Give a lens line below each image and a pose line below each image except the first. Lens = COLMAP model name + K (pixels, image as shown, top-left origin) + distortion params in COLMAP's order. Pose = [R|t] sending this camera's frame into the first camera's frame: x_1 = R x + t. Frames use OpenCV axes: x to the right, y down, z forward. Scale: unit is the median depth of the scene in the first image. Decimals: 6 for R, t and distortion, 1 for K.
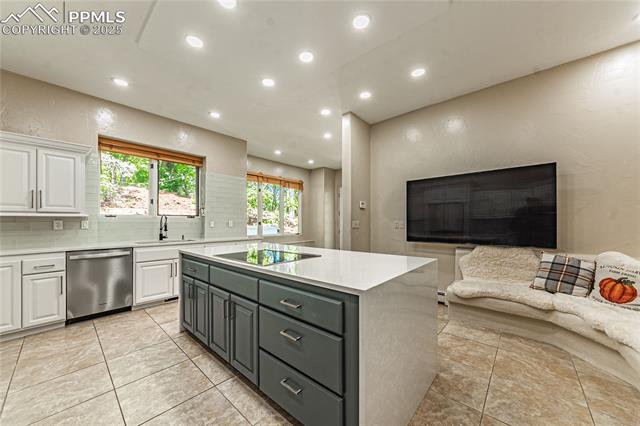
lens RADIAL K [[235.6, 0, 321.9], [0, 235.6, 223.3], [0, 0, 1]] dist [-0.001224, 0.000015]
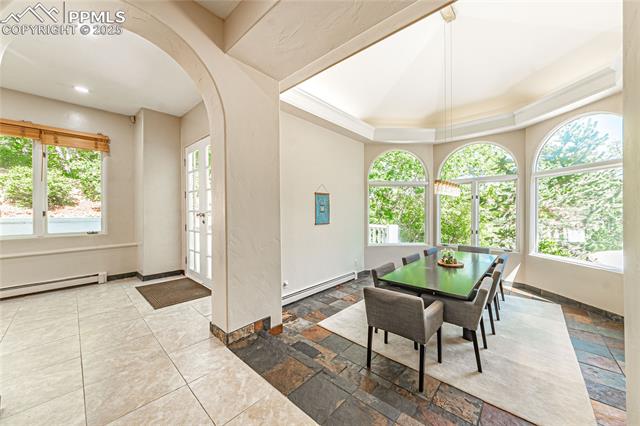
lens RADIAL K [[228.7, 0, 320.5], [0, 228.7, 214.9], [0, 0, 1]] dist [-0.000849, -0.000050]
pose [[0.999933, -0.010617, -0.004565, 1.160119], [0.010664, 0.999889, 0.010408, 0.006336], [0.004454, -0.010456, 0.999935, 1.356568]]
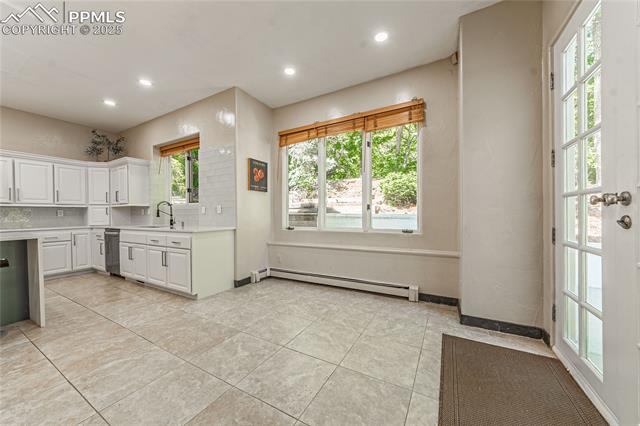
lens RADIAL K [[228.7, 0, 320.5], [0, 228.7, 214.9], [0, 0, 1]] dist [-0.000849, -0.000050]
pose [[0.216970, -0.006168, -0.976159, 0.709358], [0.003471, 0.999979, -0.005547, 0.043954], [0.976172, -0.002185, 0.216986, 2.145161]]
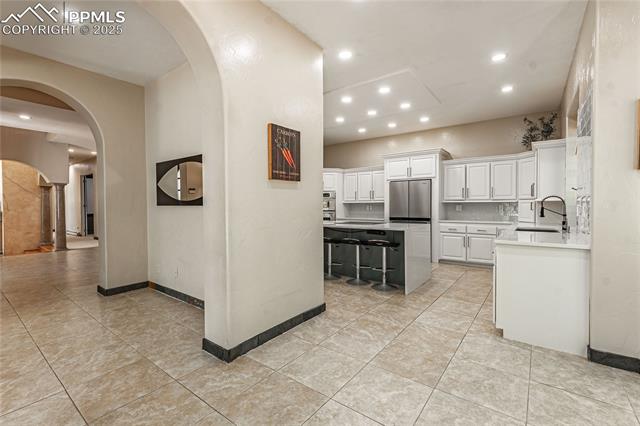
lens RADIAL K [[281.9, 0, 321.9], [0, 281.9, 210.6], [0, 0, 1]] dist [0.015220, 0.000118]
pose [[-0.996635, 0.003521, -0.081897, 0.204146], [0.001547, 0.999707, 0.024152, -0.020312], [0.081958, 0.023944, -0.996348, 2.729207]]
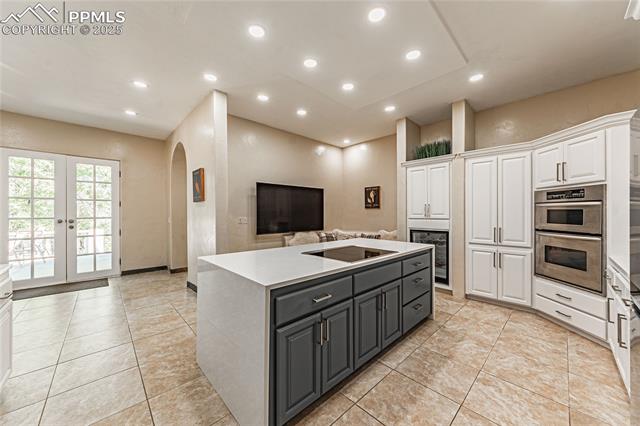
lens RADIAL K [[234.0, 0, 323.2], [0, 234.0, 211.8], [0, 0, 1]] dist [-0.000758, -0.000075]
pose [[0.071279, 0.011477, 0.997390, -1.087971], [0.003054, 0.999927, -0.011725, -0.028540], [-0.997452, 0.003881, 0.071239, 0.855442]]
